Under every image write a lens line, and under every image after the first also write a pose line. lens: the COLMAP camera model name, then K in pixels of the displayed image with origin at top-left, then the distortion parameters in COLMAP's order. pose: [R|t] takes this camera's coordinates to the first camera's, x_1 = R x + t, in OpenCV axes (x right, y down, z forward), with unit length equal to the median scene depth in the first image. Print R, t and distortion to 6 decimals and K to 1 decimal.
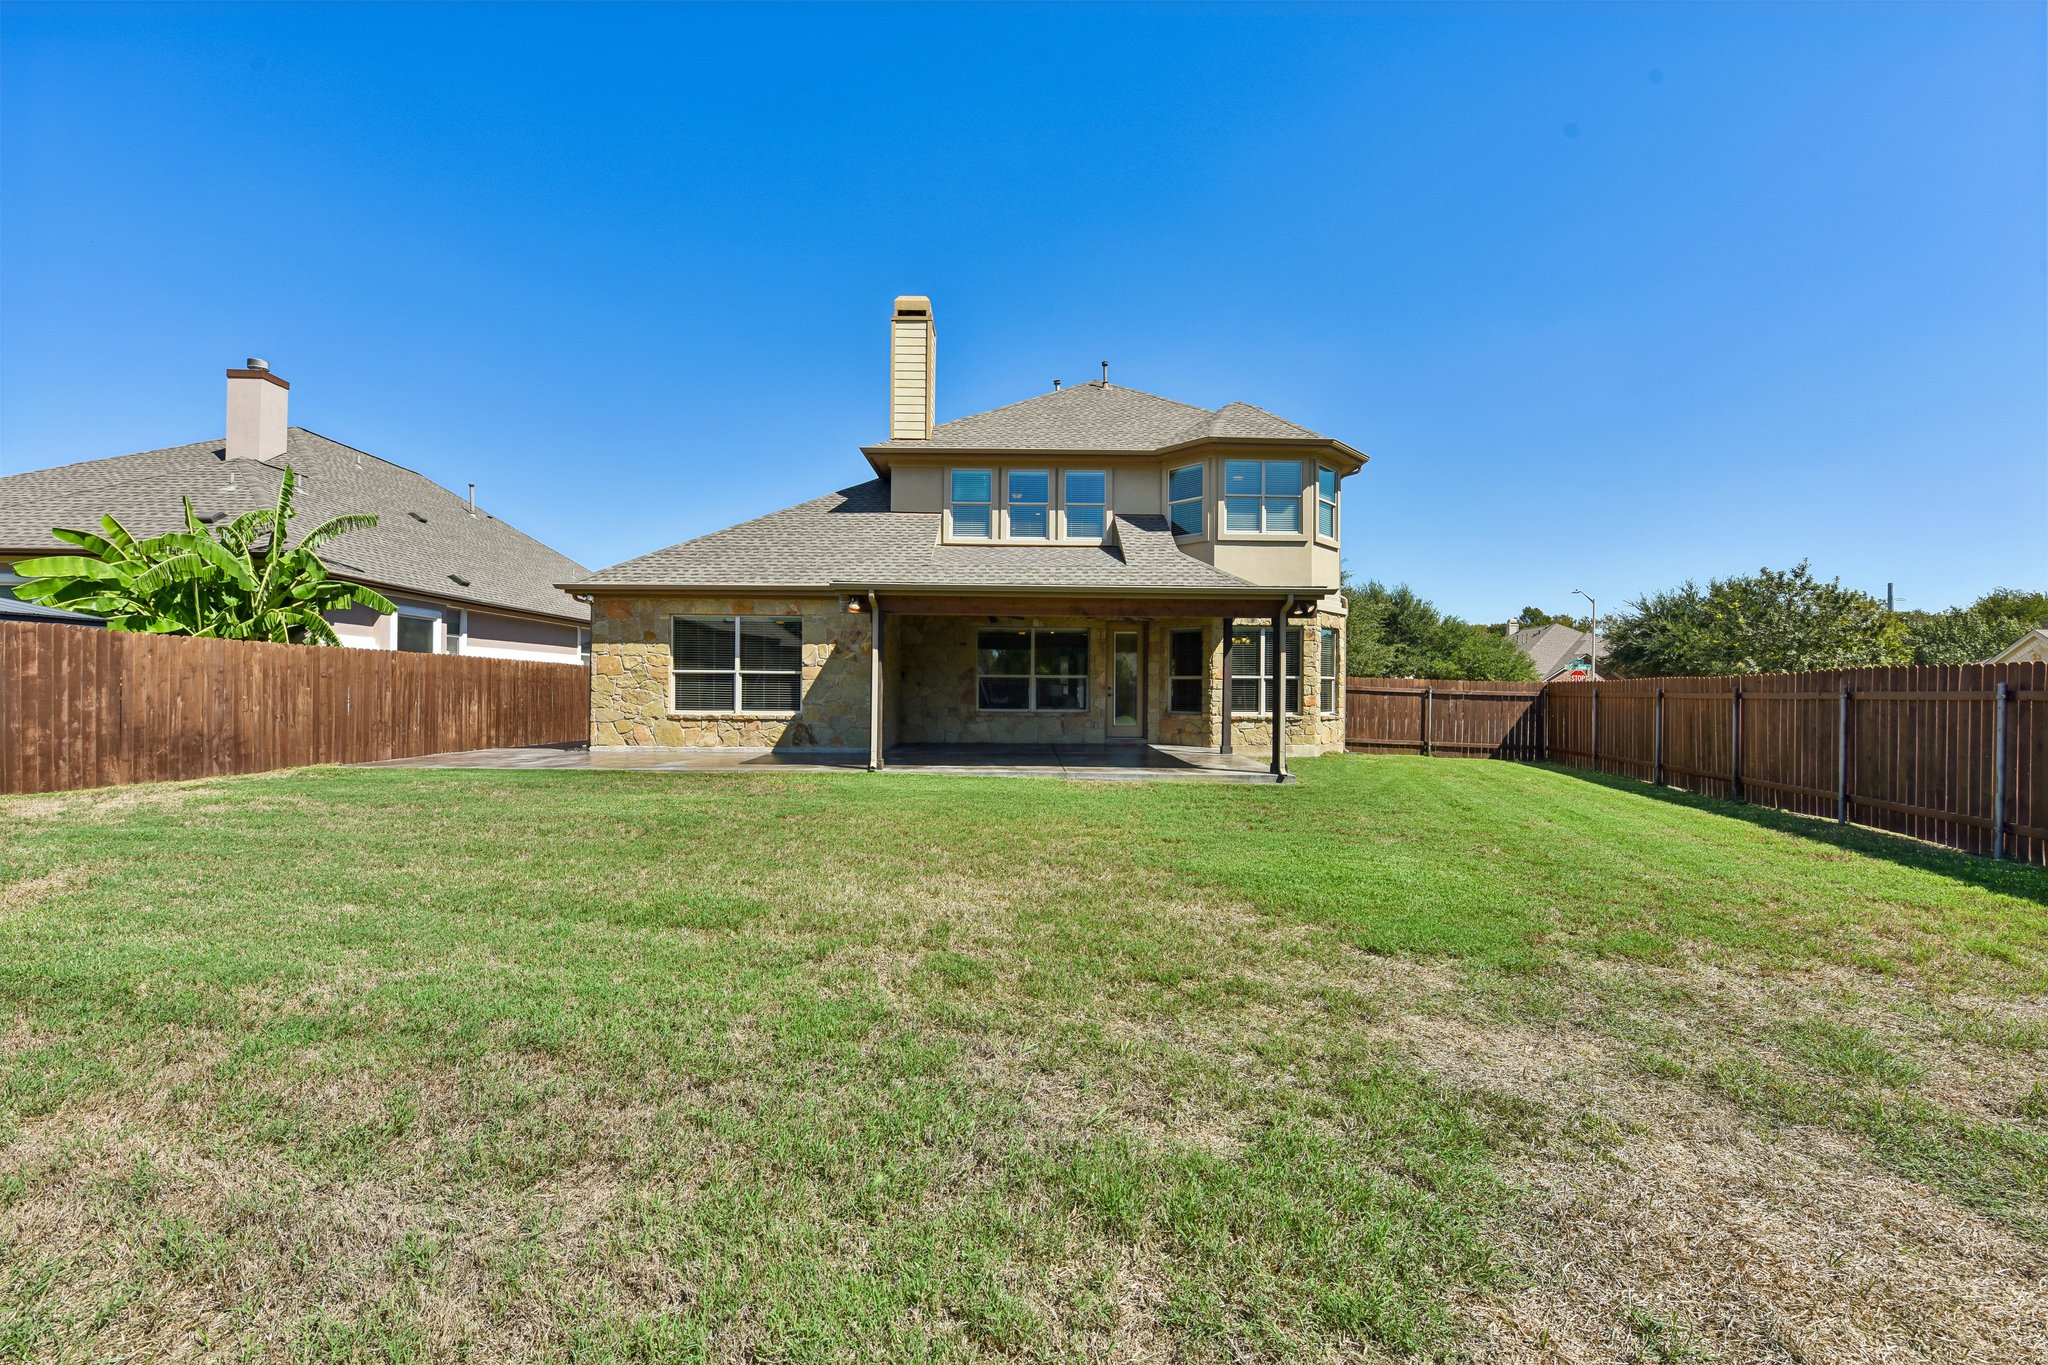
lens RADIAL K [[814.6, 0, 1021.2], [0, 814.6, 688.0], [0, 0, 1]] dist [0.001417, 0.000034]
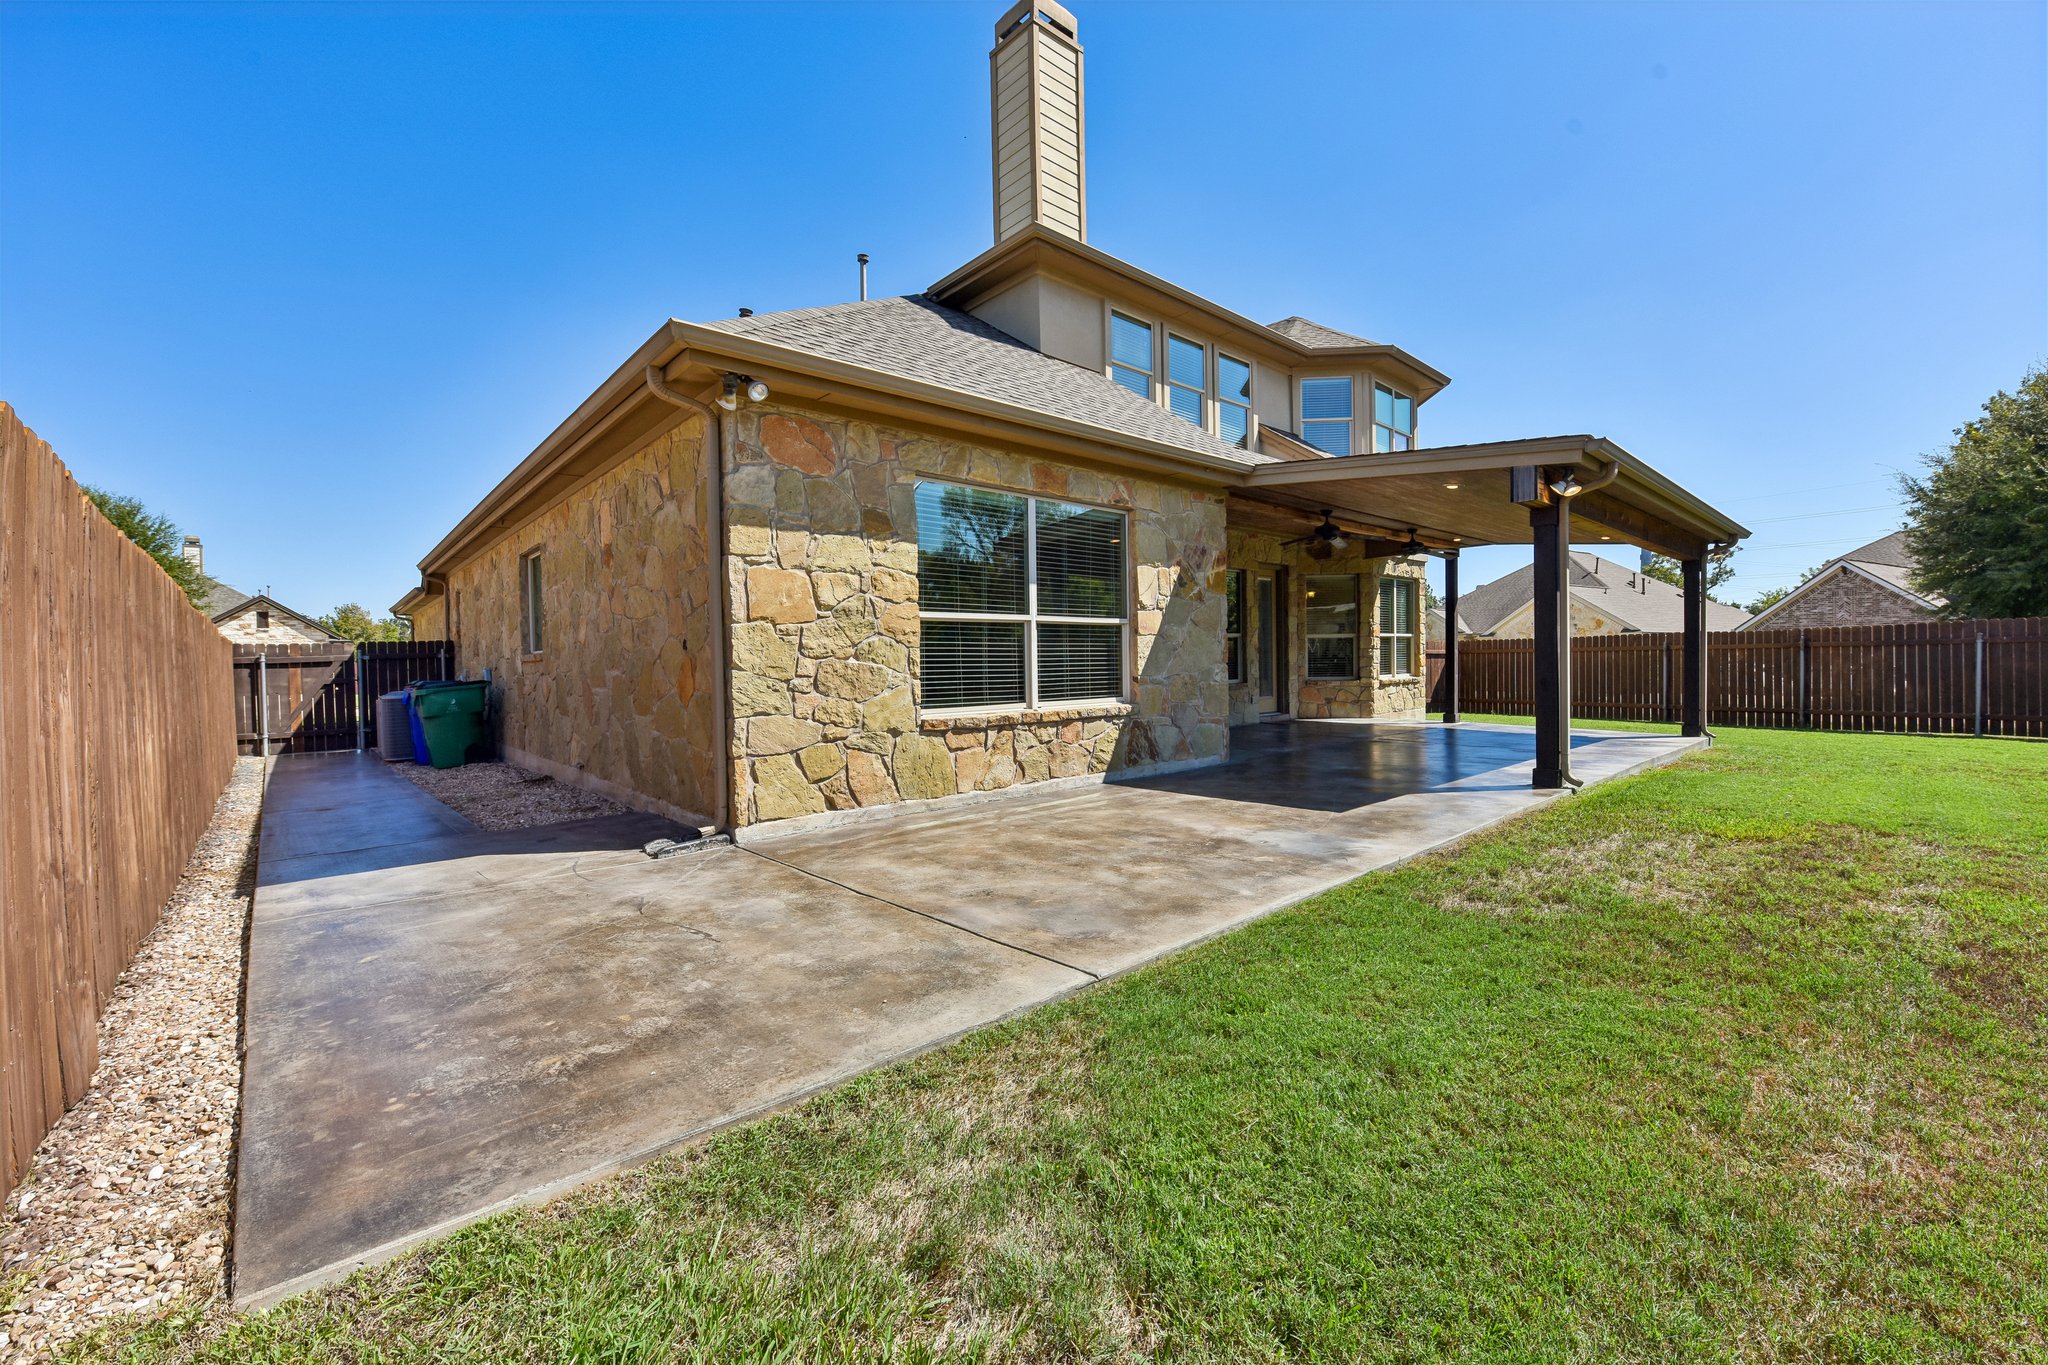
lens RADIAL K [[814.6, 0, 1023.9], [0, 814.6, 684.3], [0, 0, 1]] dist [0.001417, 0.000034]
pose [[0.748394, -0.039139, 0.662099, -0.661698], [0.026072, 0.999222, 0.029598, 0.003762], [-0.662742, -0.004889, 0.748832, 0.663268]]
